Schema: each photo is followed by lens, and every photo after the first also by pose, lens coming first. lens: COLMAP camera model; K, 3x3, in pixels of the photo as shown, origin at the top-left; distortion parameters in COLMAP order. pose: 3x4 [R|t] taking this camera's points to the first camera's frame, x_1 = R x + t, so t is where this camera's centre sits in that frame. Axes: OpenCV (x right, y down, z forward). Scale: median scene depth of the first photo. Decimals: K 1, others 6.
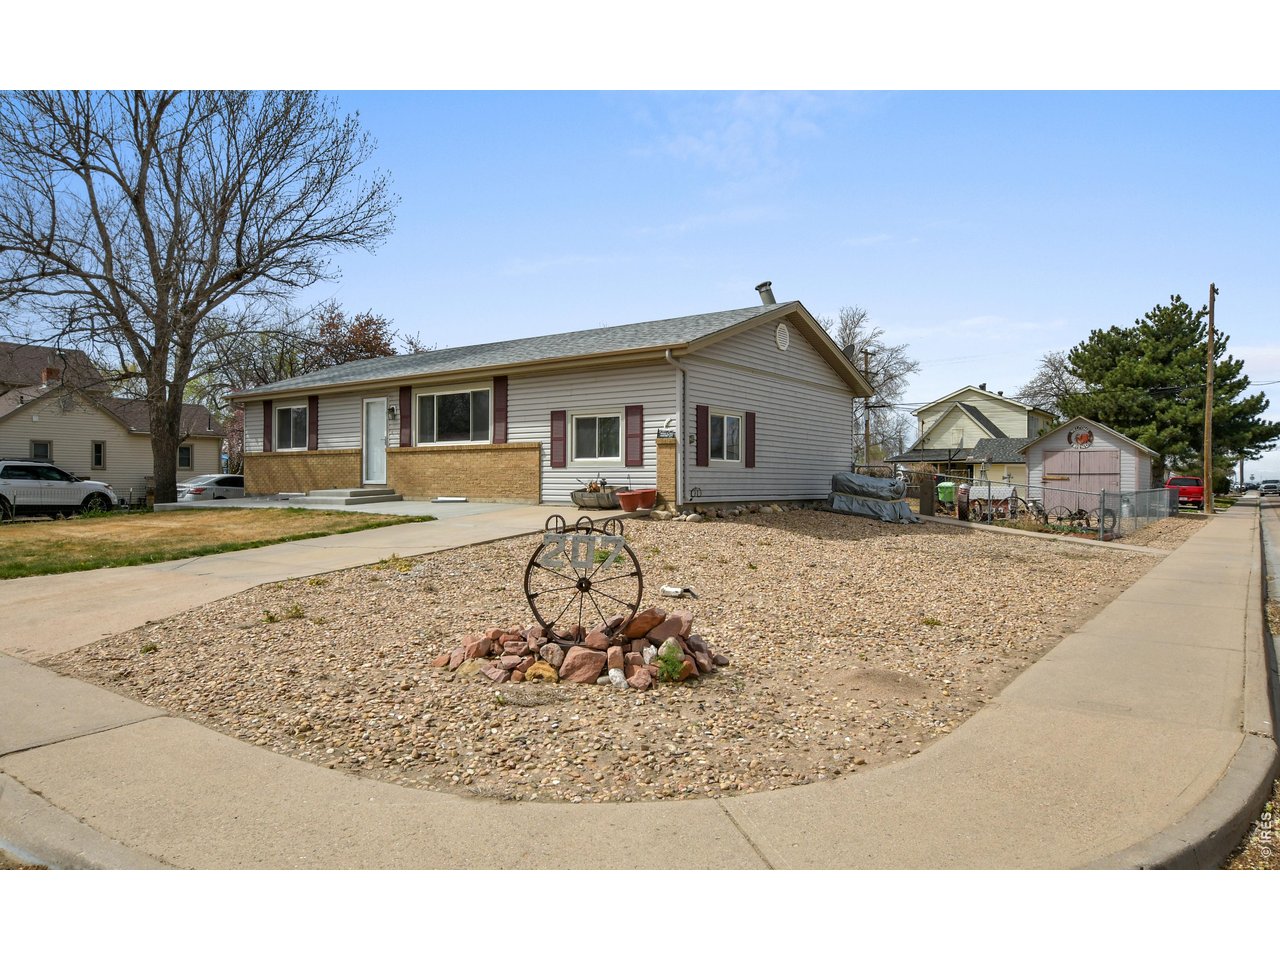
lens RADIAL K [[860.3, 0, 604.0], [0, 860.3, 483.3], [0, 0, 1]] dist [0.000919, 0.001190]
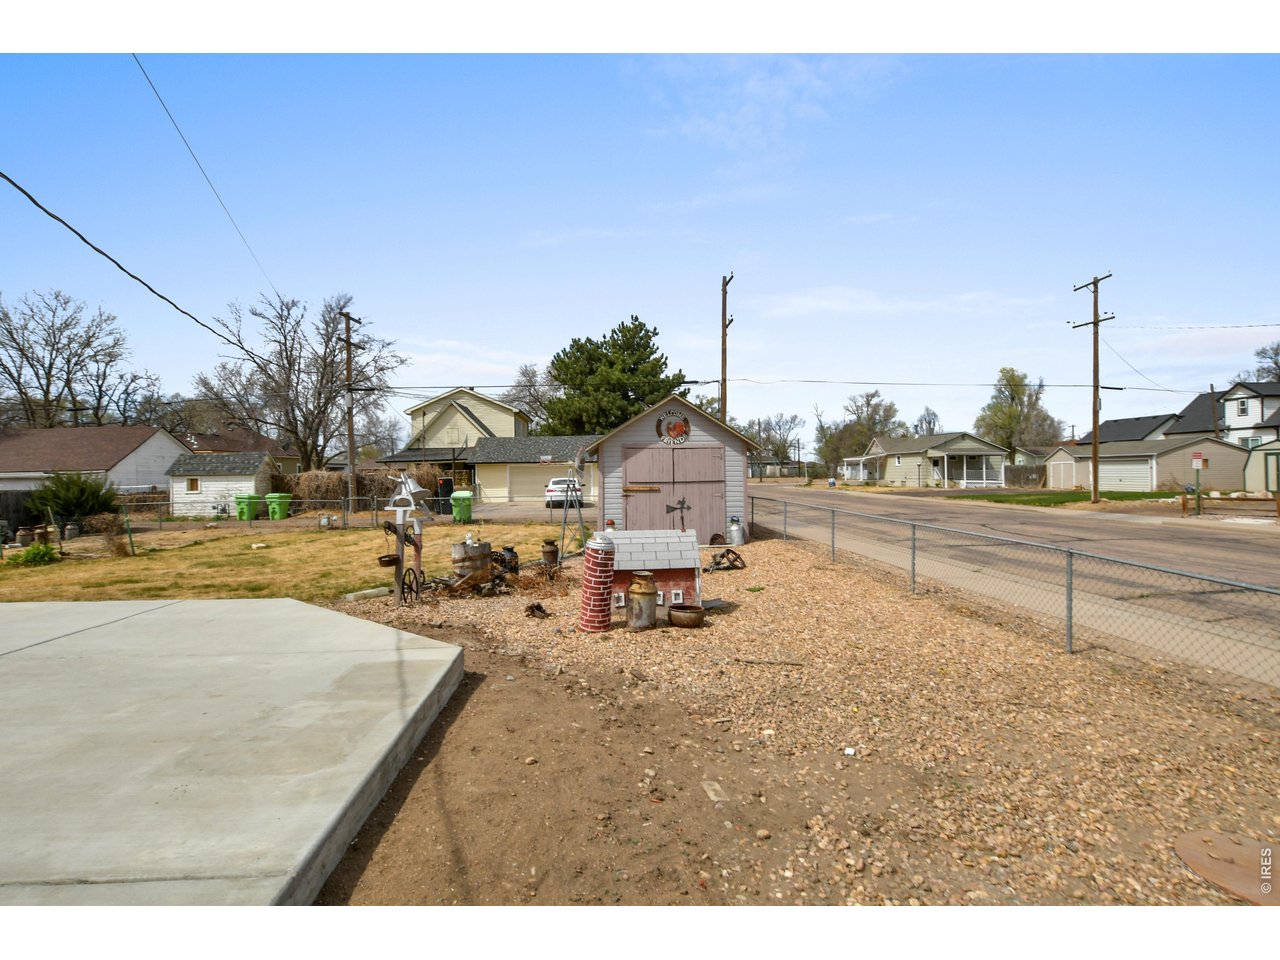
lens RADIAL K [[598.9, 0, 631.8], [0, 598.9, 475.8], [0, 0, 1]] dist [-0.030228, 0.000509]
pose [[0.755433, -0.021342, 0.654878, 0.084463], [0.020232, 0.999753, 0.009242, -0.007726], [-0.654913, 0.006268, 0.755678, 0.251989]]
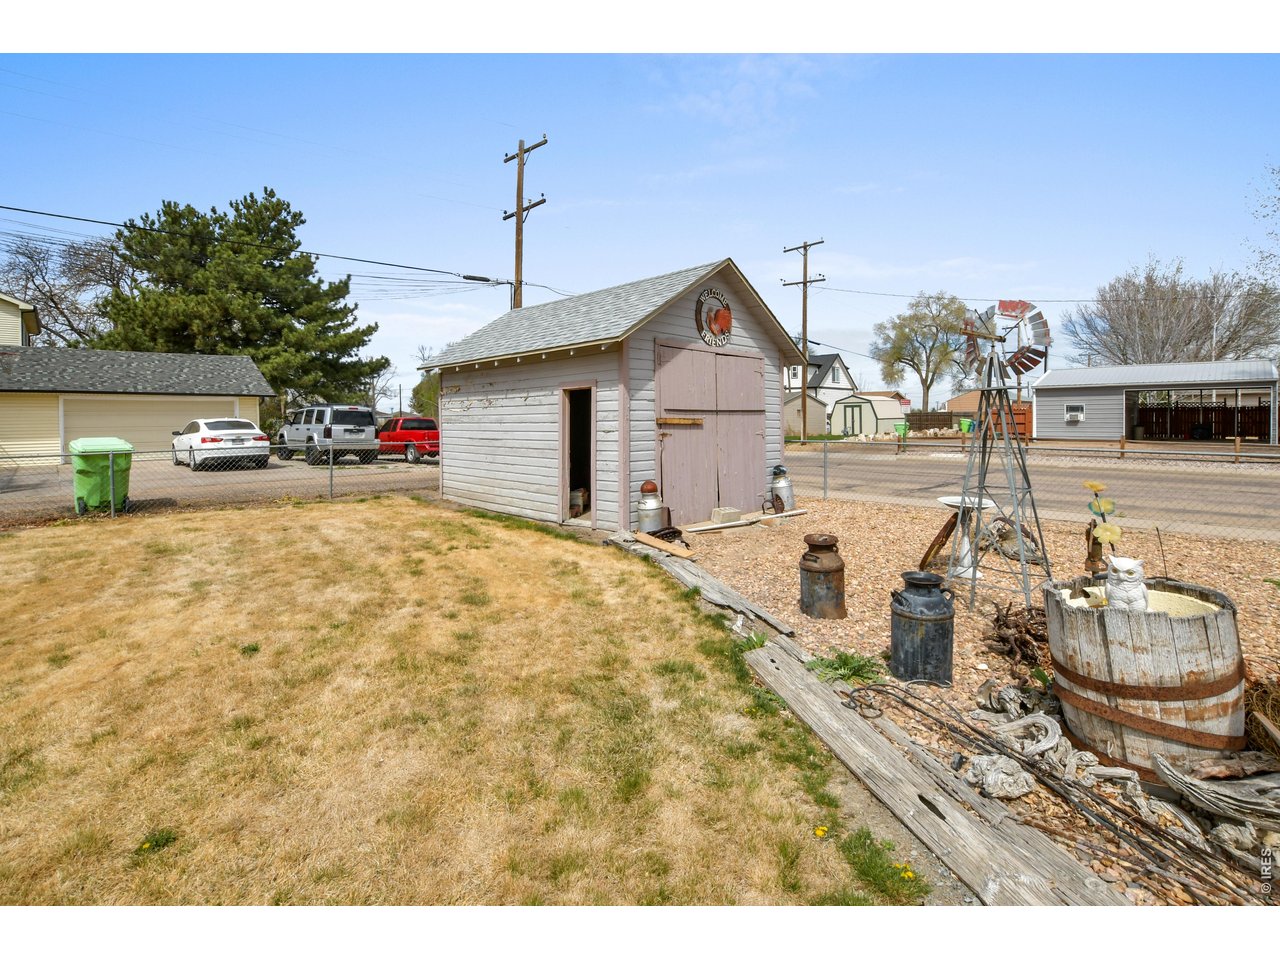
lens RADIAL K [[613.0, 0, 624.4], [0, 613.0, 423.8], [0, 0, 1]] dist [-0.047822, 0.009302]
pose [[0.145178, -0.013002, 0.989320, 0.102447], [0.011164, 0.999872, 0.011502, -0.003208], [-0.989343, 0.009375, 0.145304, 0.375928]]
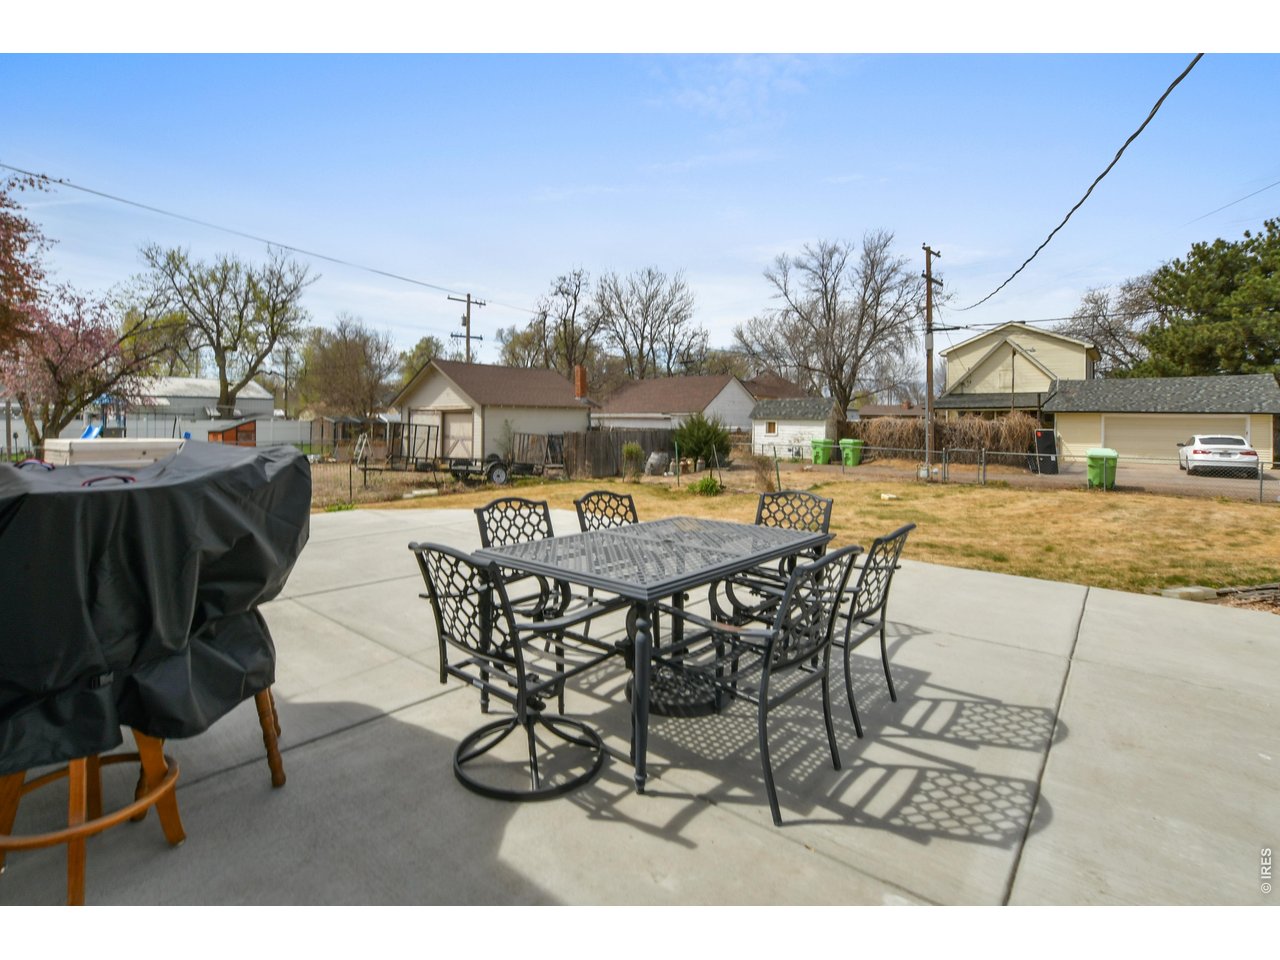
lens RADIAL K [[613.0, 0, 624.4], [0, 613.0, 423.8], [0, 0, 1]] dist [-0.047822, 0.009302]
pose [[0.998886, 0.006684, -0.046713, 0.047728], [-0.006349, 0.999953, 0.007333, -0.008953], [0.046760, -0.007028, 0.998881, 0.283470]]
